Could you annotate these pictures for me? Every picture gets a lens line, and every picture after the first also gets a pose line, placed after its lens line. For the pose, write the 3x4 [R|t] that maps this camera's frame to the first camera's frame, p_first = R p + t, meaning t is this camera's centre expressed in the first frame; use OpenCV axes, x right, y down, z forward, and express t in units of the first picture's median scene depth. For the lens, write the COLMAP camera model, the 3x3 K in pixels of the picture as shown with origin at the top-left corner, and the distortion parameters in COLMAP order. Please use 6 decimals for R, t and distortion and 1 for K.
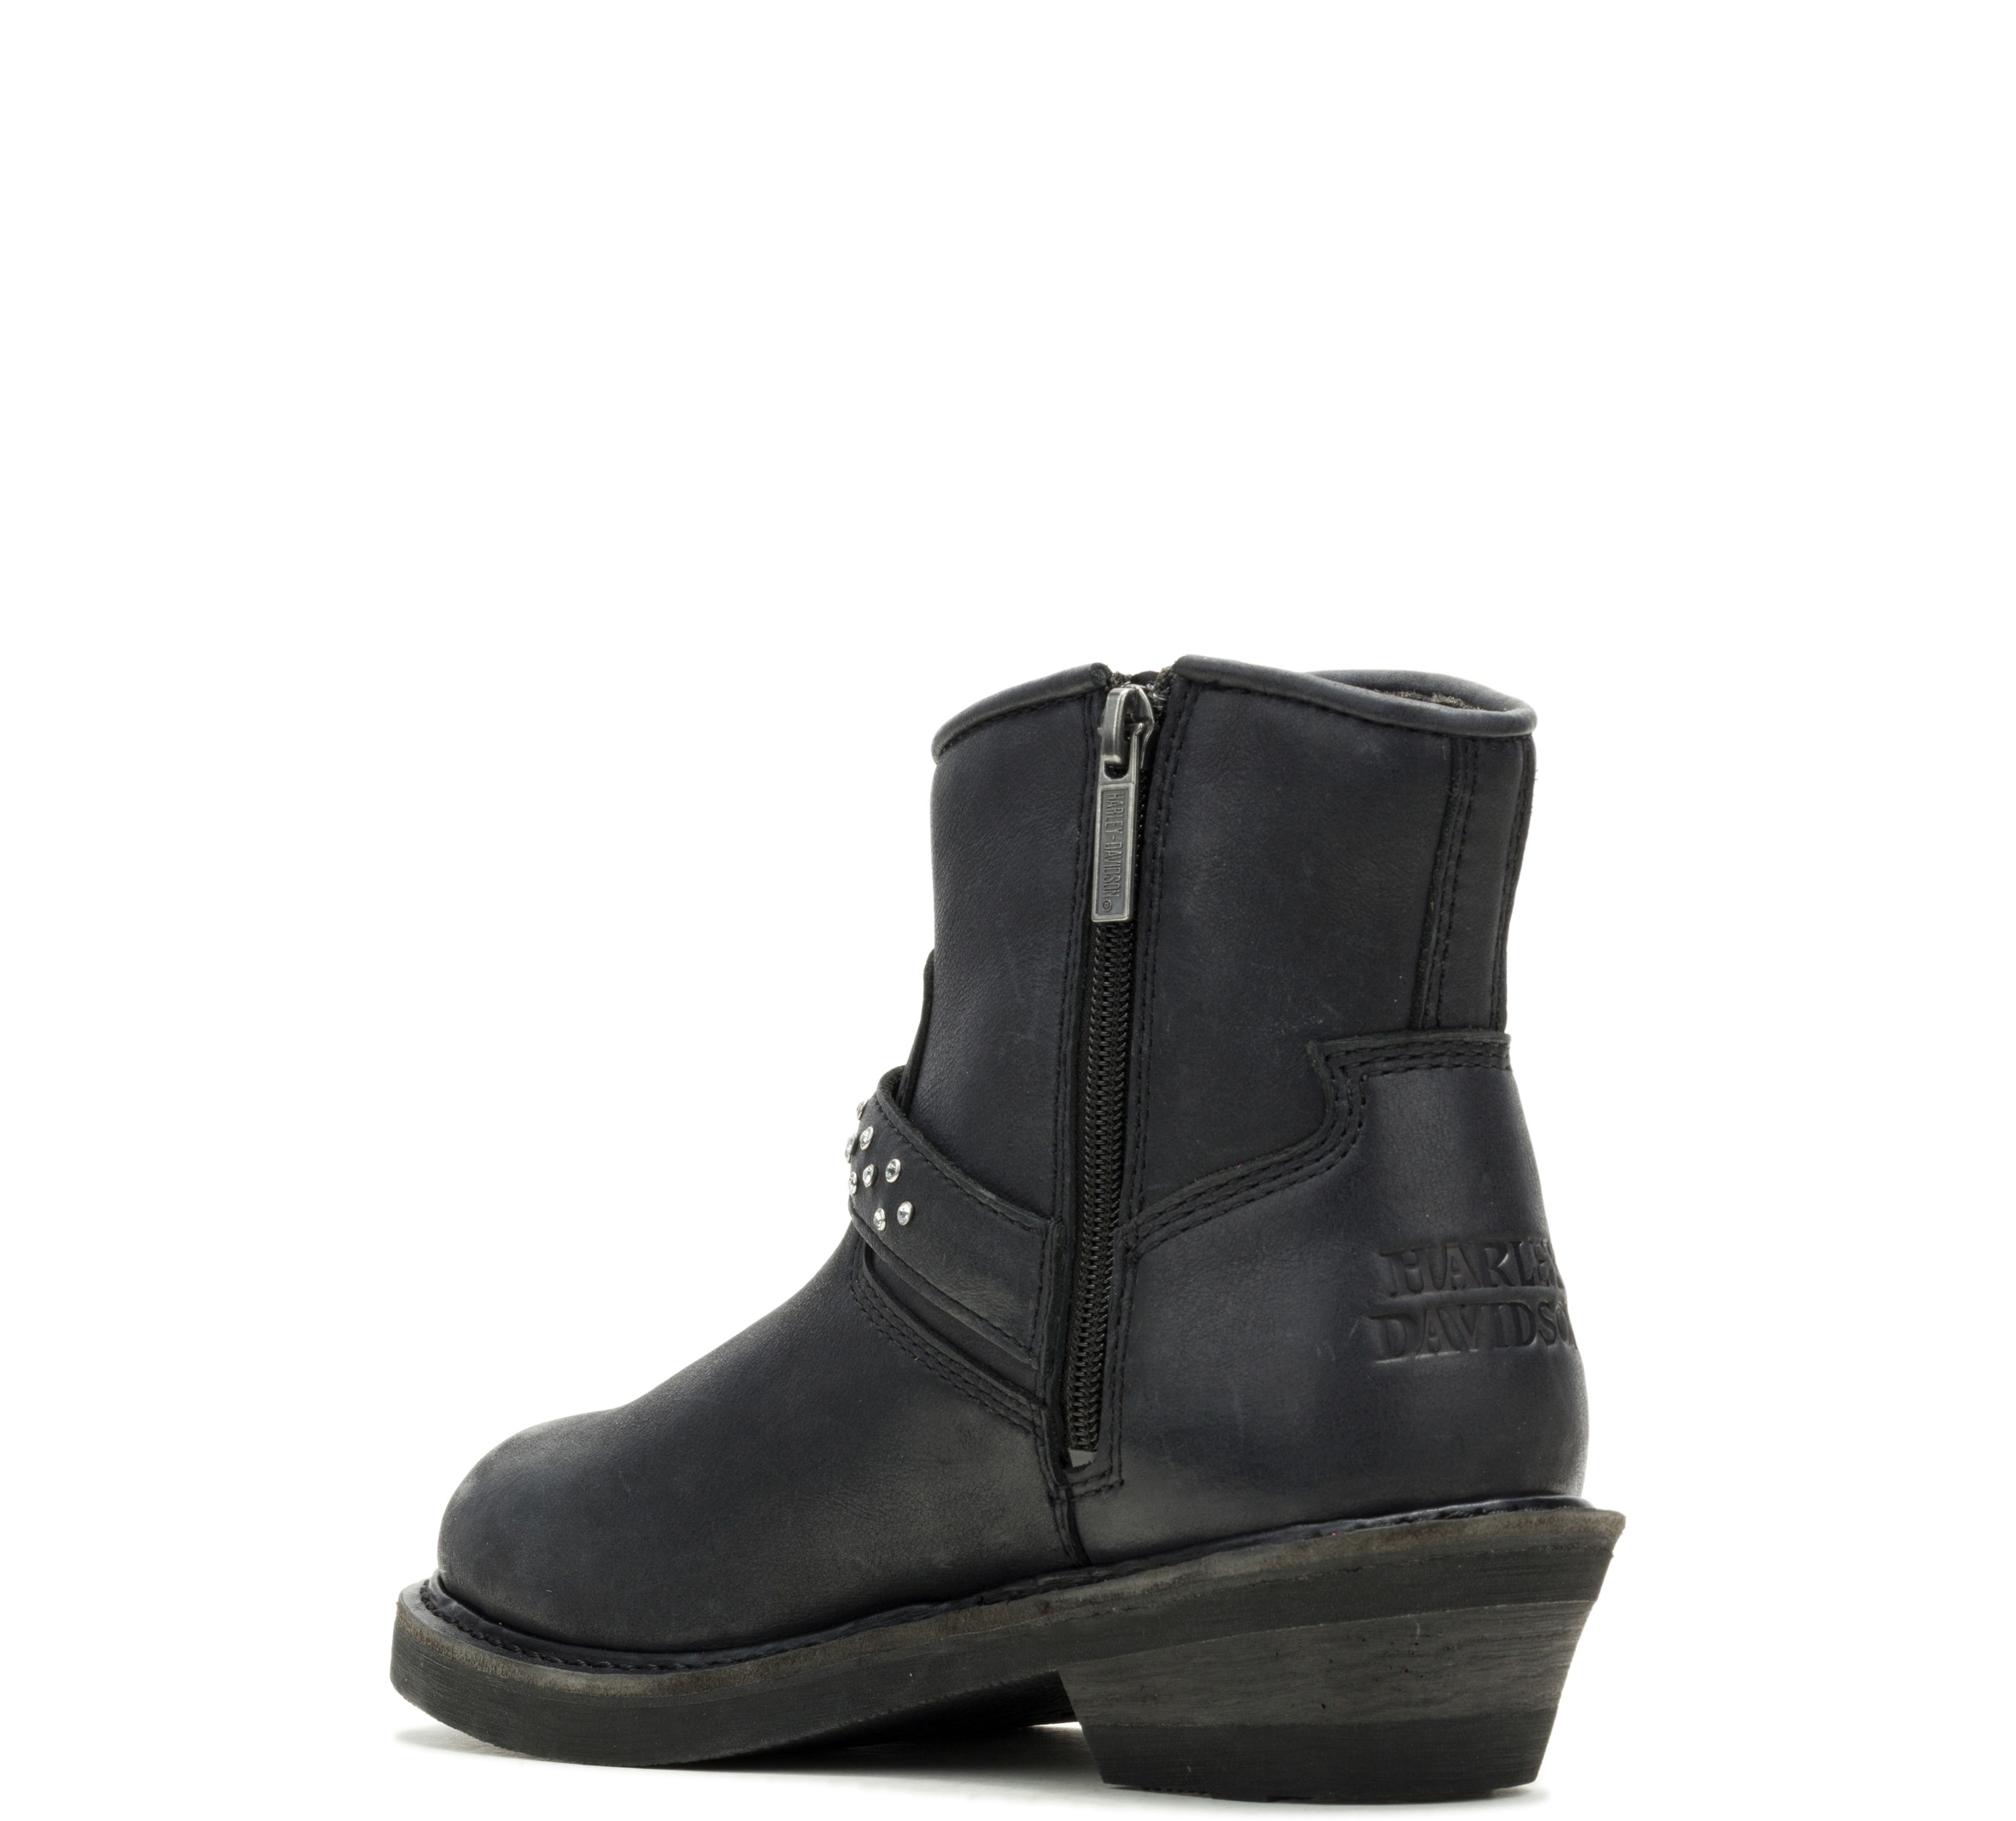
lens RADIAL K [[7229.2, 0, 1008.0], [0, 7229.2, 910.5], [0, 0, 1]] dist [-0.069905, 1.064036]
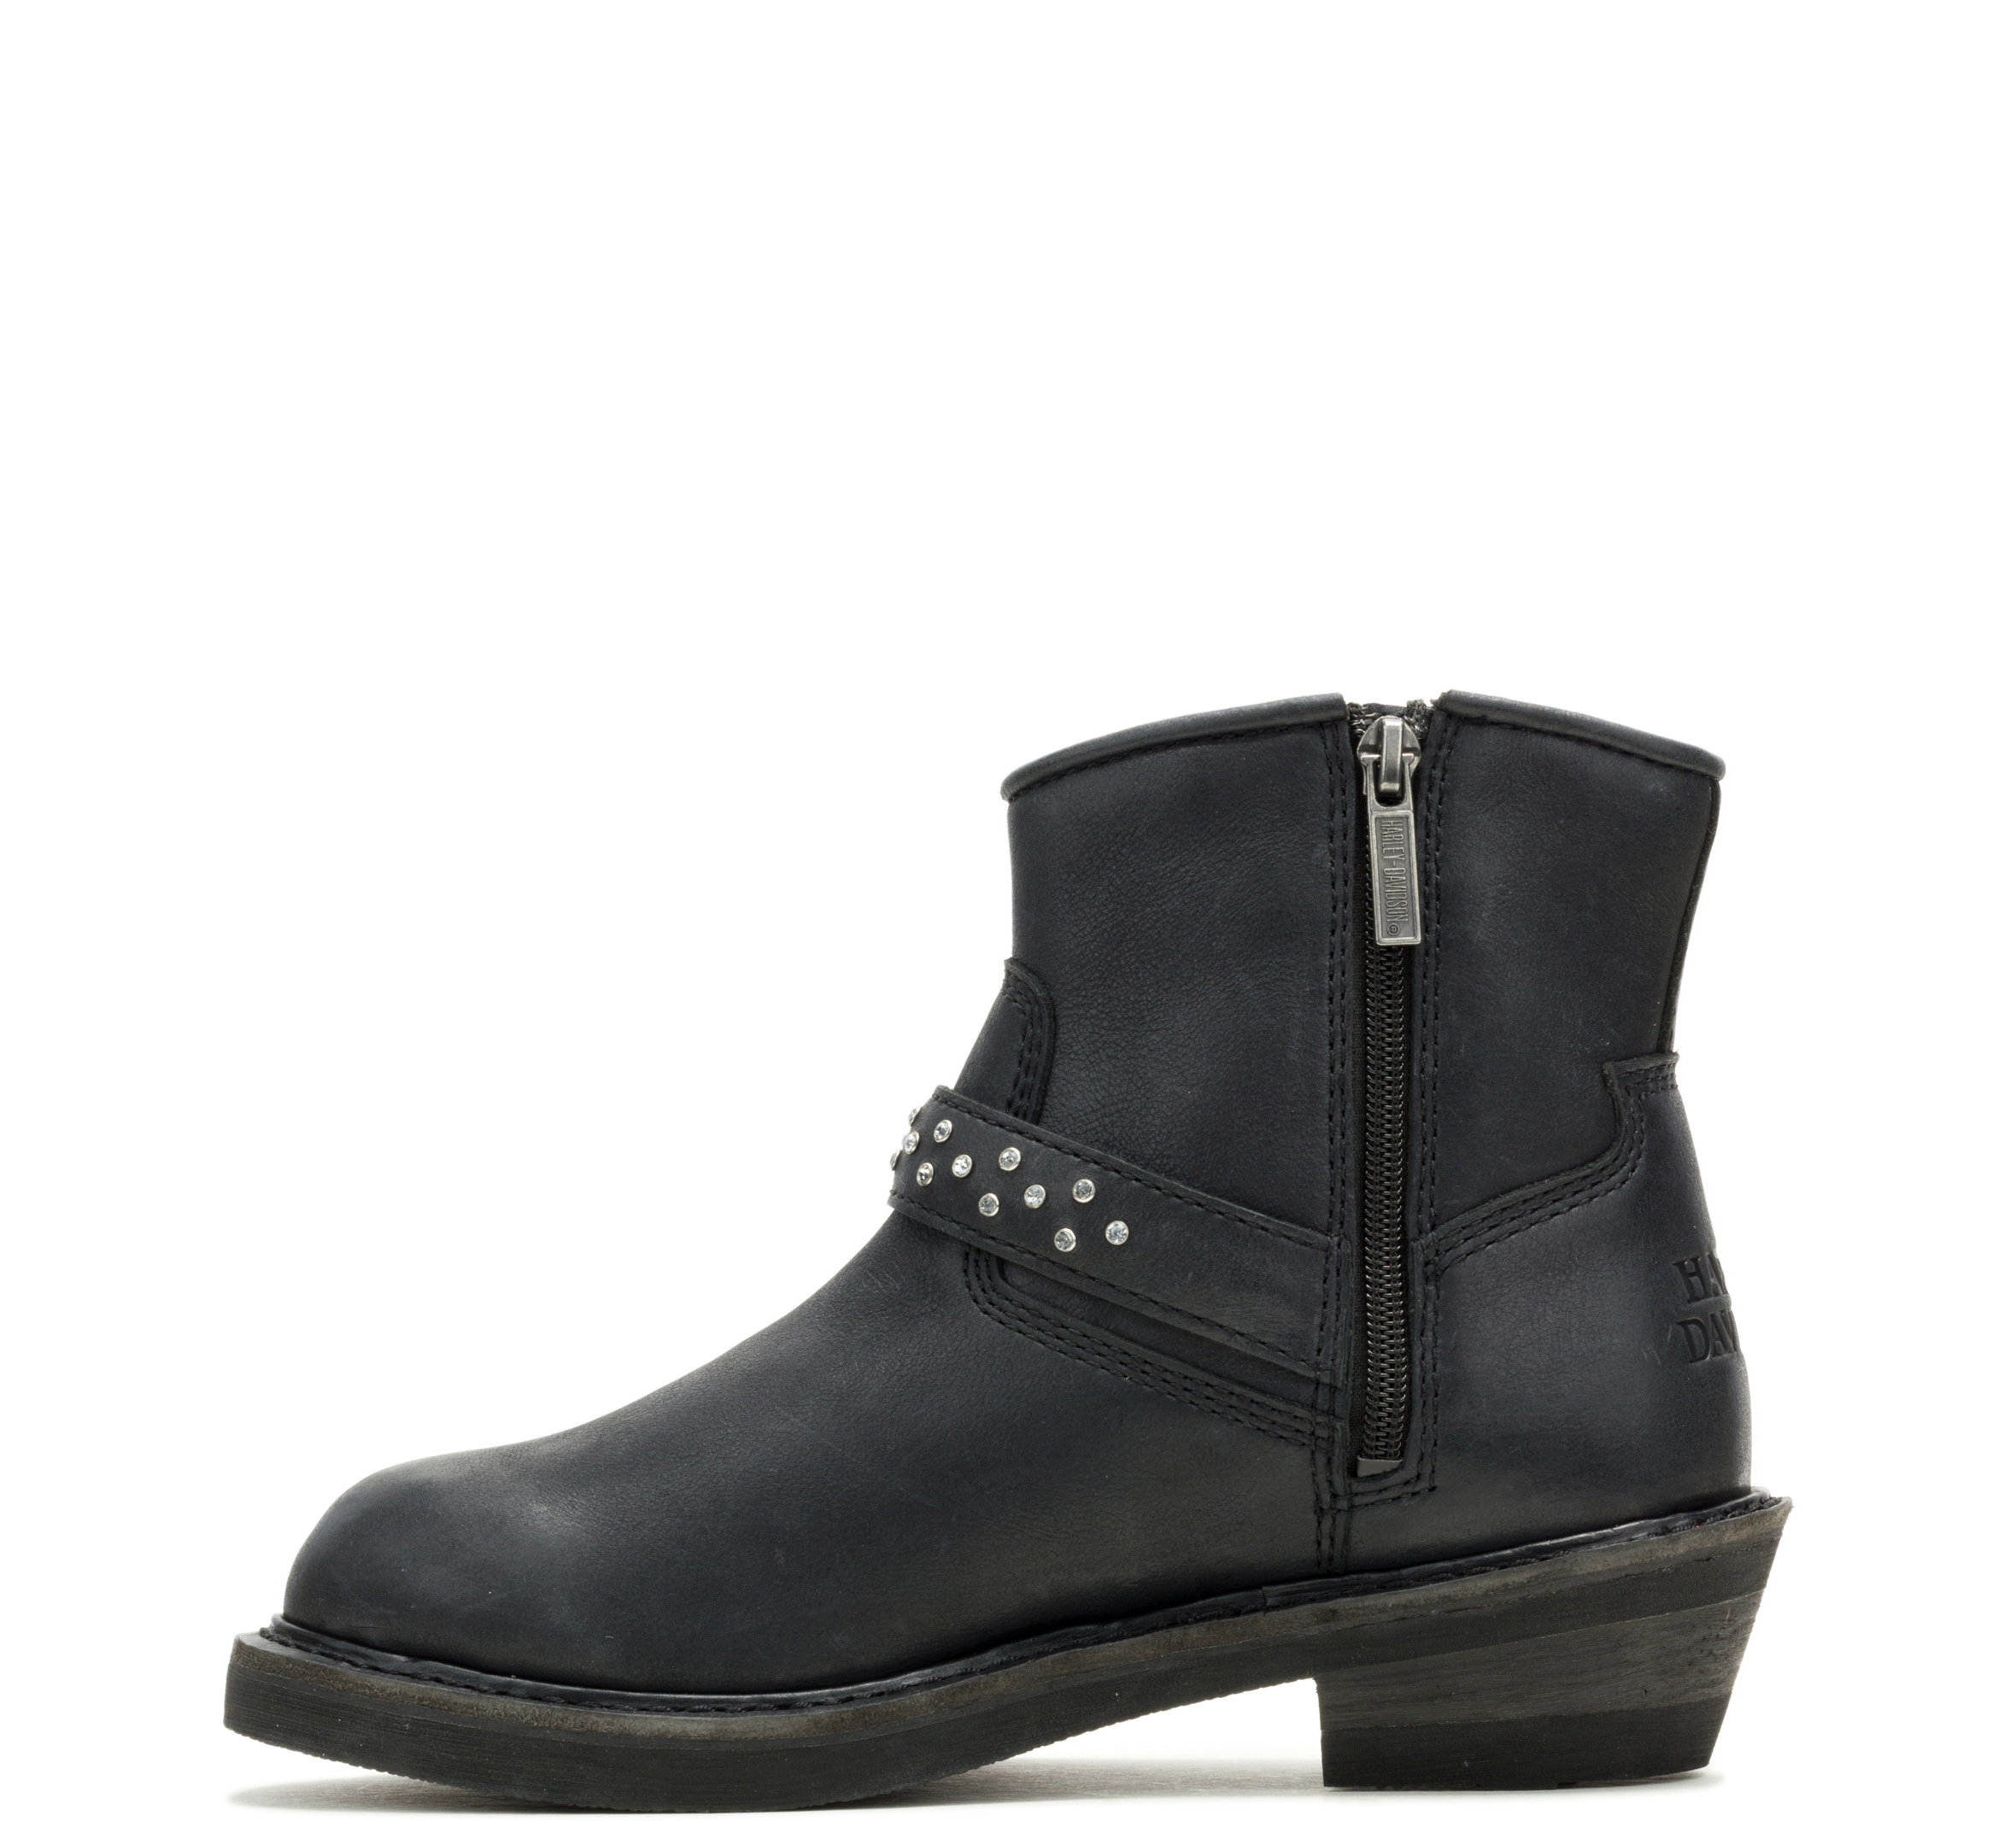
lens RADIAL K [[7229.2, 0, 1008.0], [0, 7229.2, 910.5], [0, 0, 1]] dist [-0.069905, 1.064036]
pose [[0.713077, 0.024705, 0.700650, -0.755310], [-0.014444, 0.999685, -0.020548, 0.018764], [-0.700937, 0.004532, 0.713209, 0.307817]]
